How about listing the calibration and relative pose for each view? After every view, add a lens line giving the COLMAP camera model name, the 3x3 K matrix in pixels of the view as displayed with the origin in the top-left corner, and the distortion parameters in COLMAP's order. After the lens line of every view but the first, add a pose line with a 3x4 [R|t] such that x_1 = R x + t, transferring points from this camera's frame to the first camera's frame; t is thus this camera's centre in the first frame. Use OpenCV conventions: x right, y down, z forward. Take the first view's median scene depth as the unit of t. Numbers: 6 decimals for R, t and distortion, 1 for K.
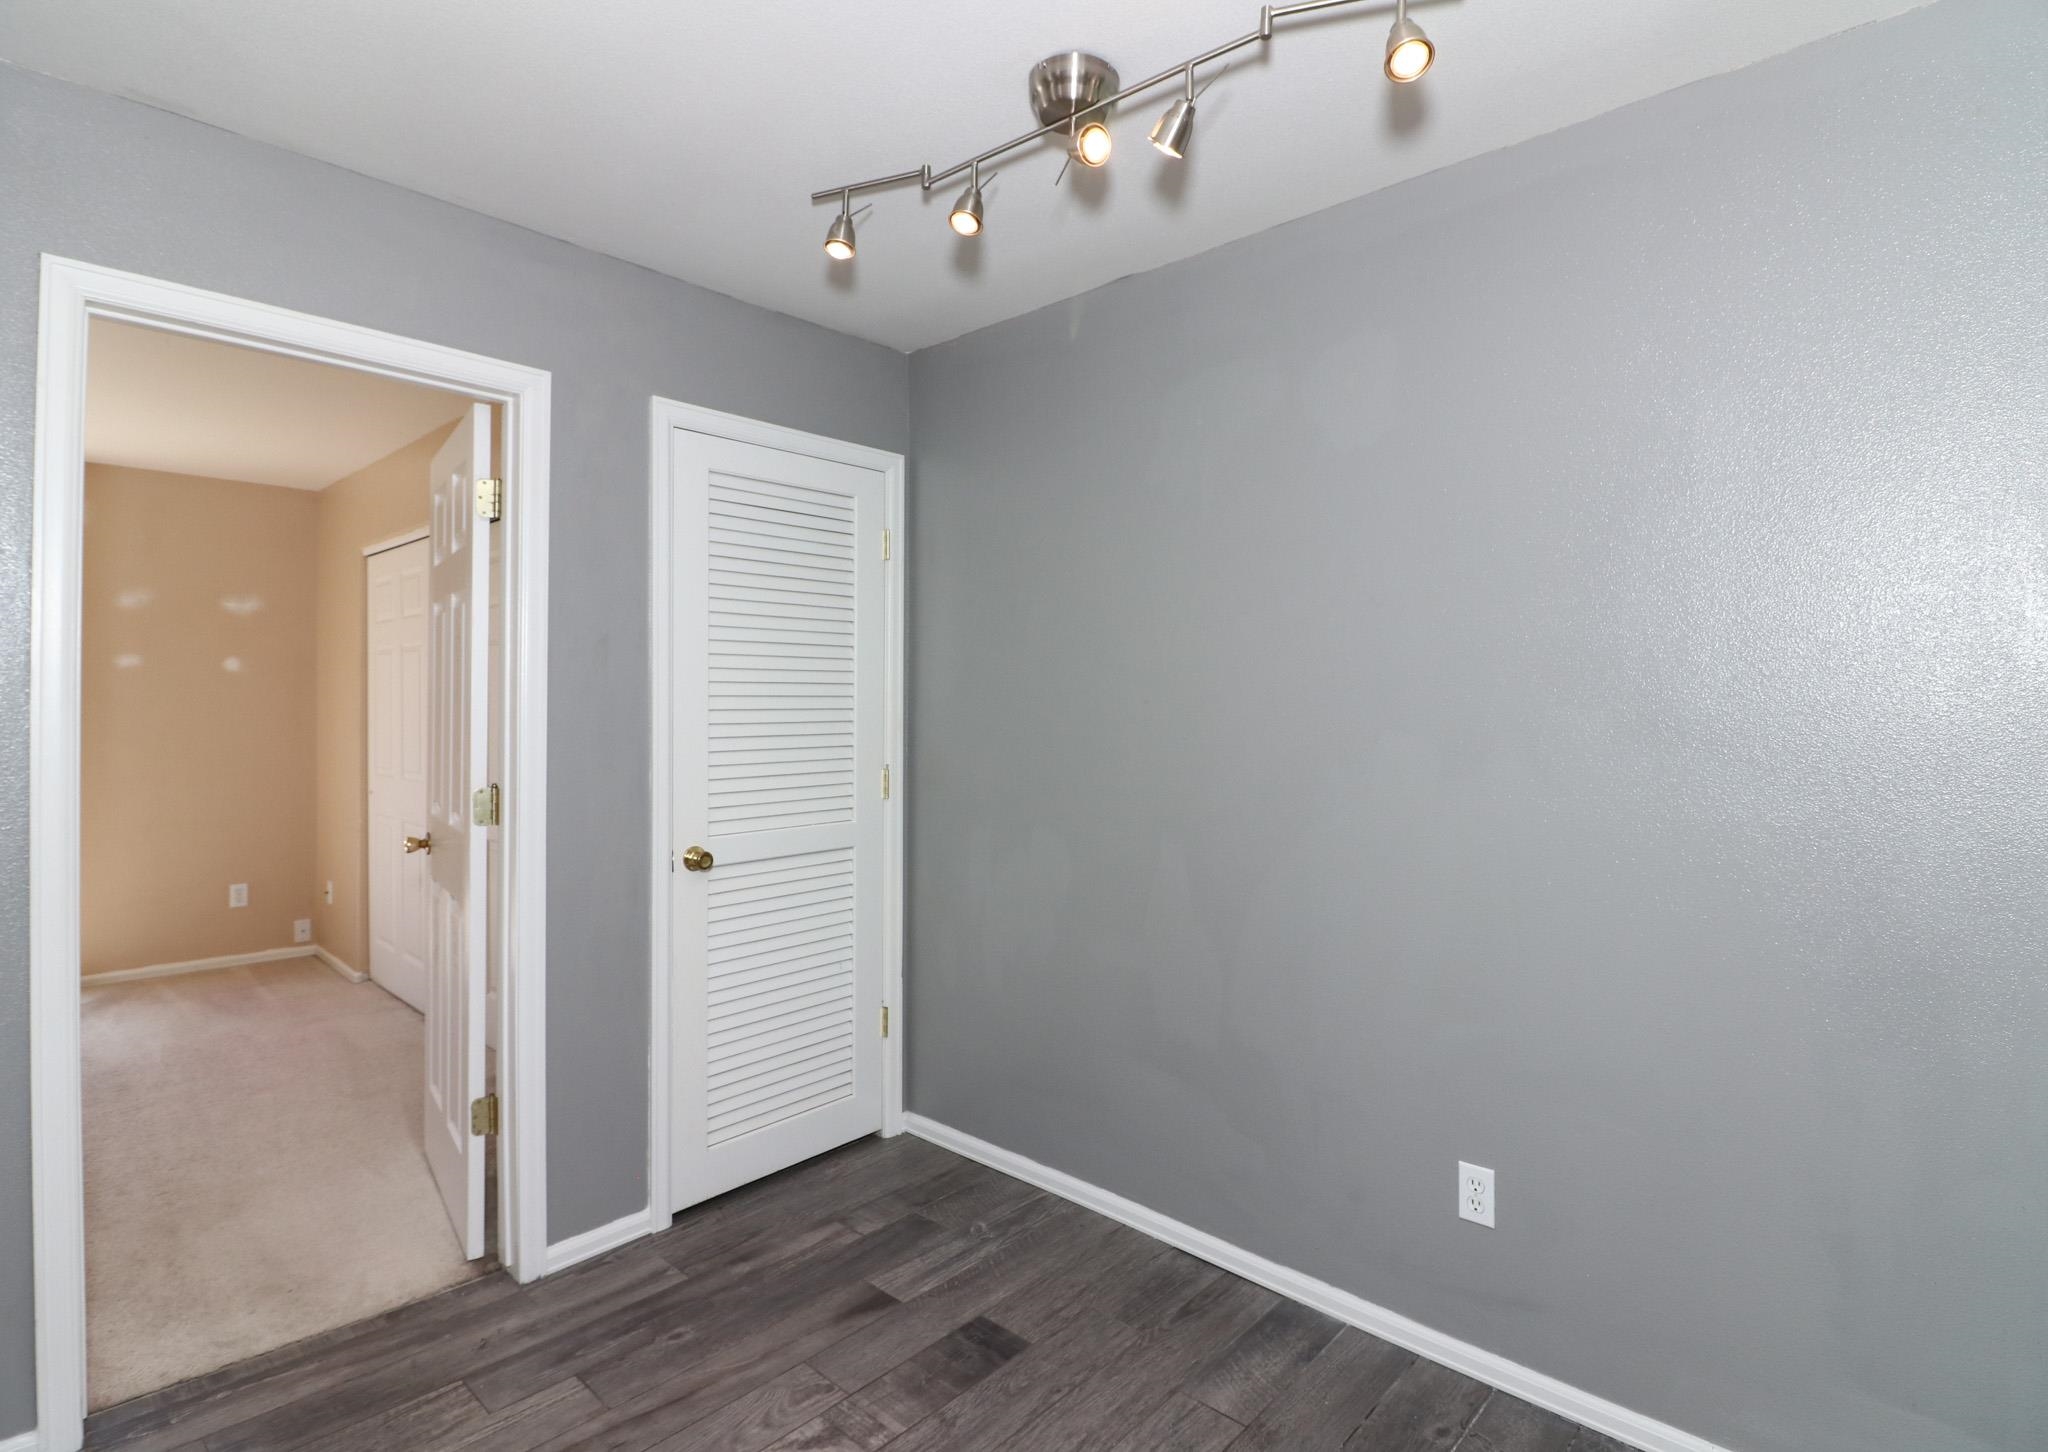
lens RADIAL K [[1030.5, 0, 1014.6], [0, 1030.5, 696.9], [0, 0, 1]] dist [-0.012429, -0.000805]
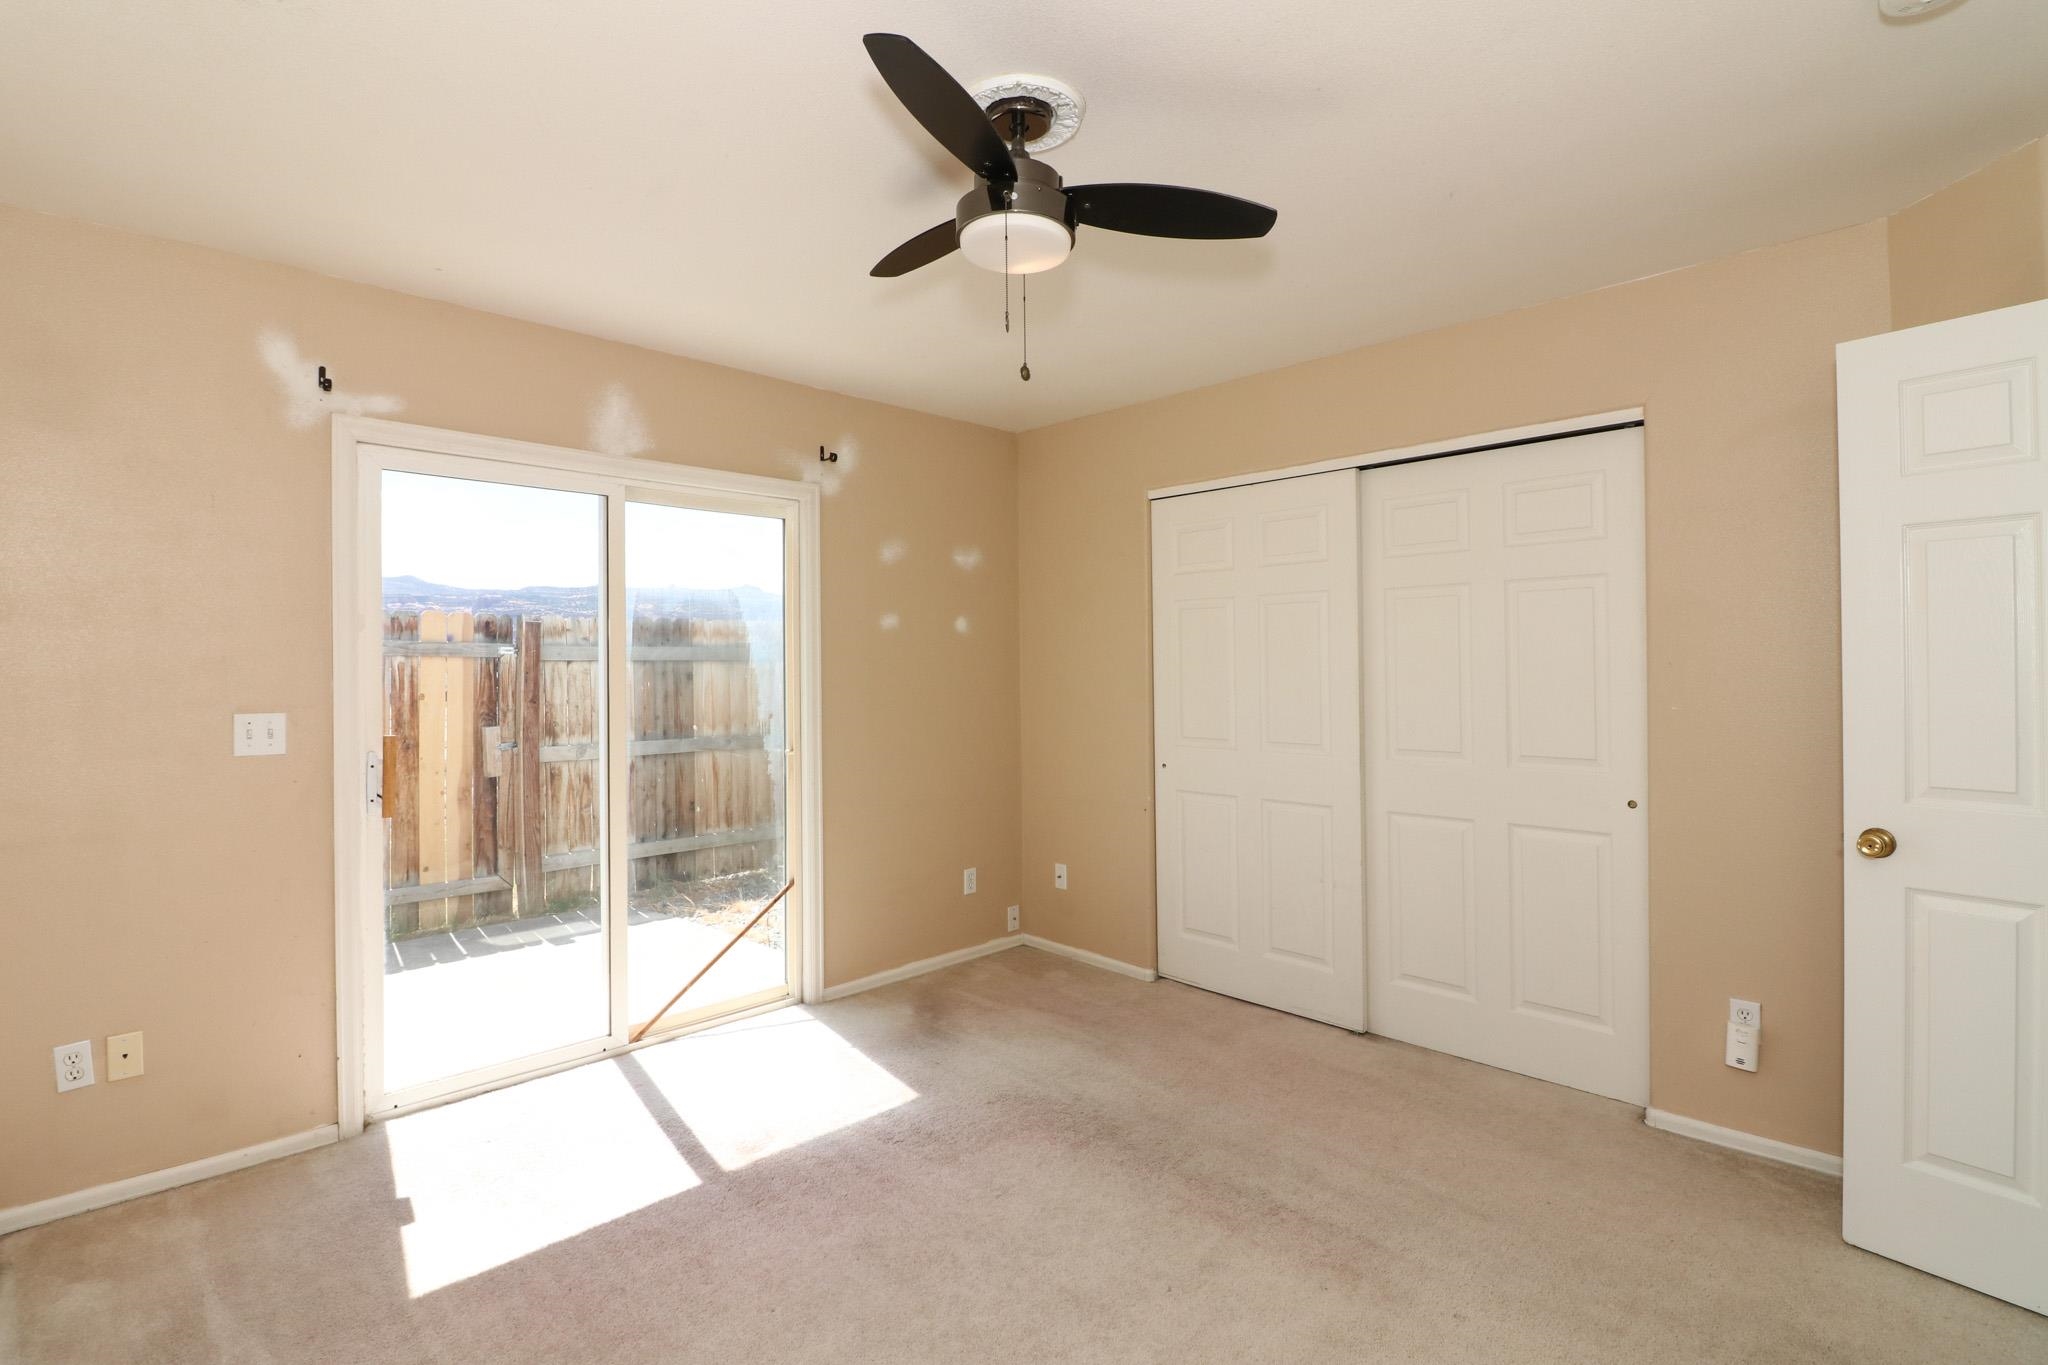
lens RADIAL K [[962.7, 0, 984.2], [0, 962.7, 652.6], [0, 0, 1]] dist [-0.003263, -0.010648]
pose [[0.998552, -0.008328, -0.053154, -0.697968], [0.007920, 0.999938, -0.007890, 0.000058], [0.053217, 0.007458, 0.998555, 0.153250]]
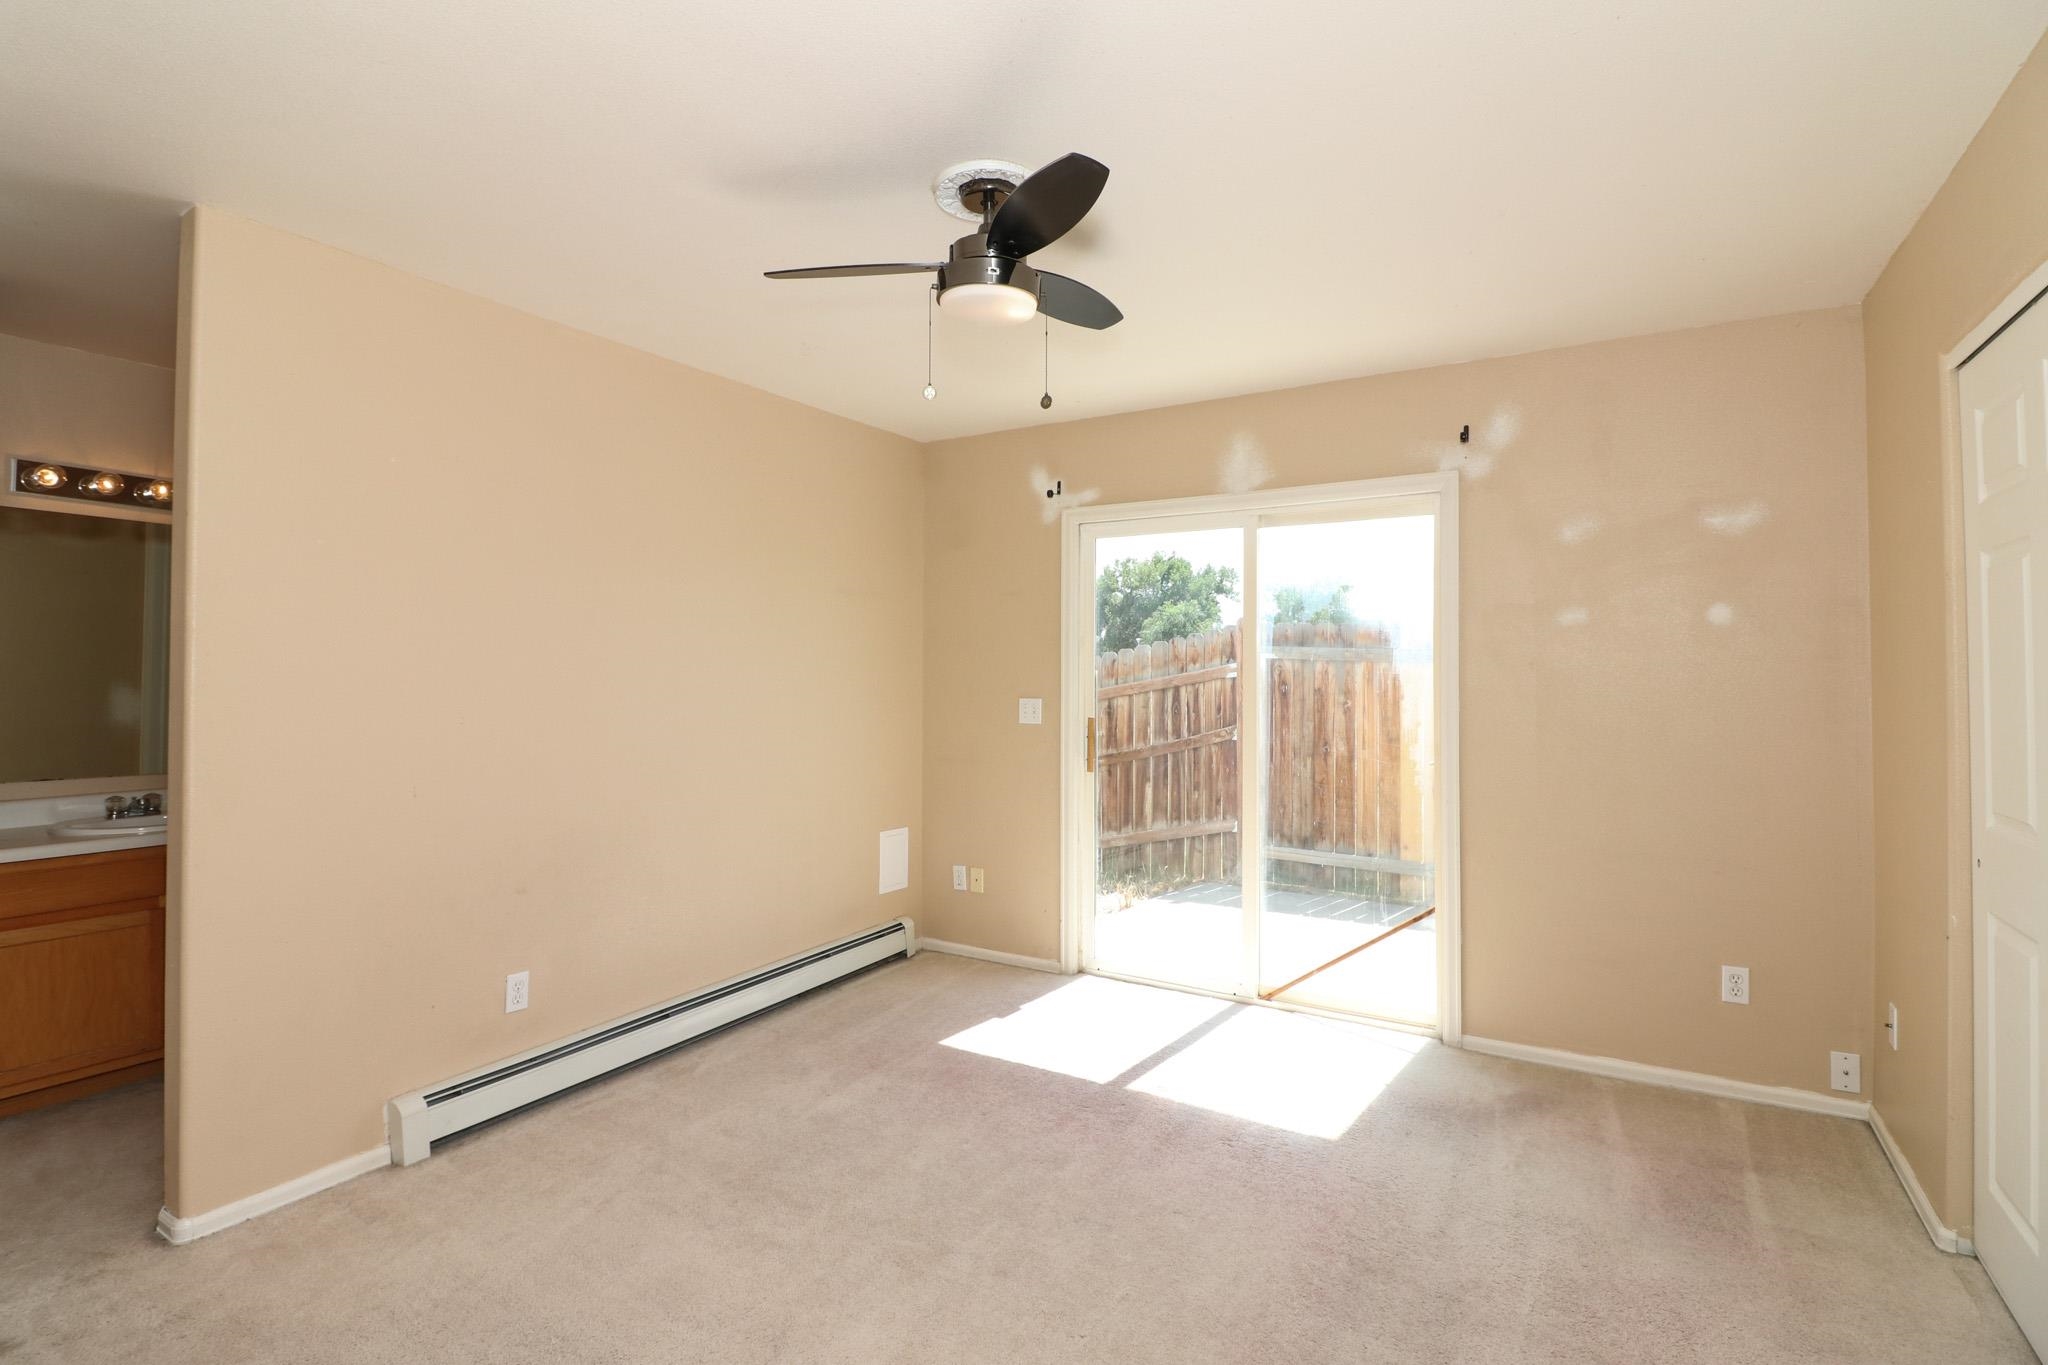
lens RADIAL K [[962.7, 0, 1027.7], [0, 962.7, 653.8], [0, 0, 1]] dist [-0.003263, -0.010648]
pose [[0.211424, -0.020527, -0.977179, -0.277166], [0.005731, 0.999788, -0.019762, 0.002314], [0.977378, -0.001422, 0.211497, 0.456011]]
